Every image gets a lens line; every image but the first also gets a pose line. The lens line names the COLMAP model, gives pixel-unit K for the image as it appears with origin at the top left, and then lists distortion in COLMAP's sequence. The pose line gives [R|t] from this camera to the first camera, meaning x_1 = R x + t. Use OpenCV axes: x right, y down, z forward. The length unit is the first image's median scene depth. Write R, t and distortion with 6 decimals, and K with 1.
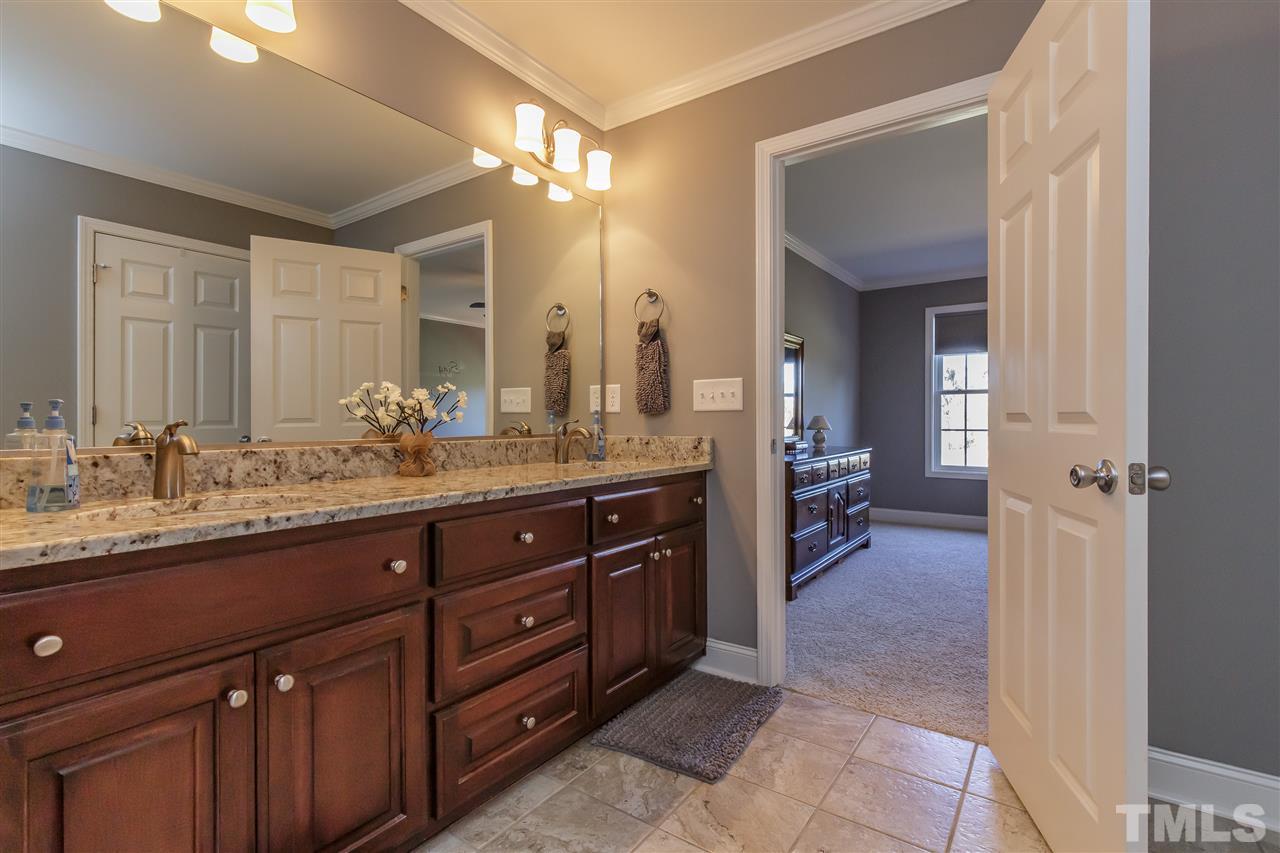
lens RADIAL K [[582.7, 0, 648.6], [0, 582.7, 425.1], [0, 0, 1]] dist [0.001266, 0.000065]
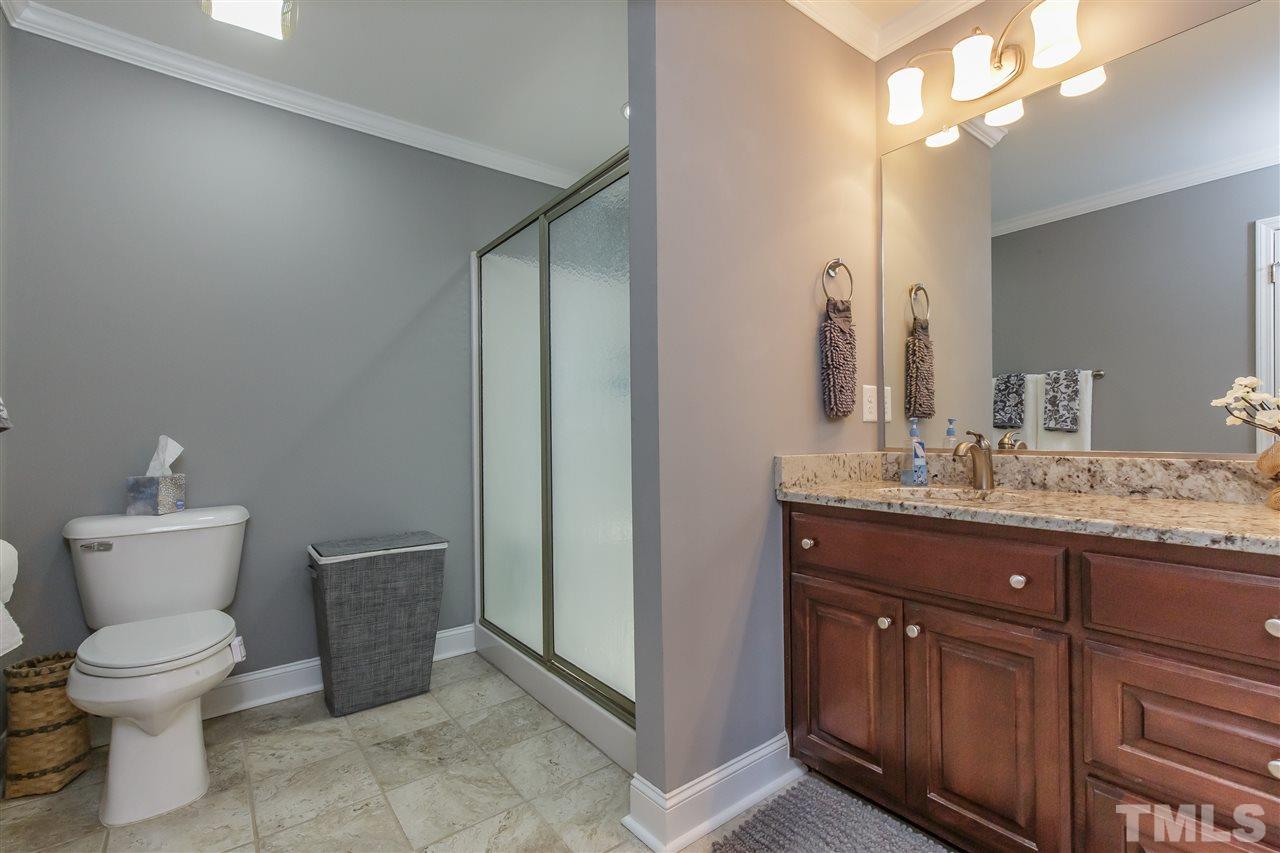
lens RADIAL K [[582.7, 0, 648.6], [0, 582.7, 425.1], [0, 0, 1]] dist [0.001266, 0.000065]
pose [[-0.293567, -0.003247, -0.955933, 0.620807], [0.003249, 0.999985, -0.004395, -0.015611], [0.955933, -0.004396, -0.293552, 0.623537]]
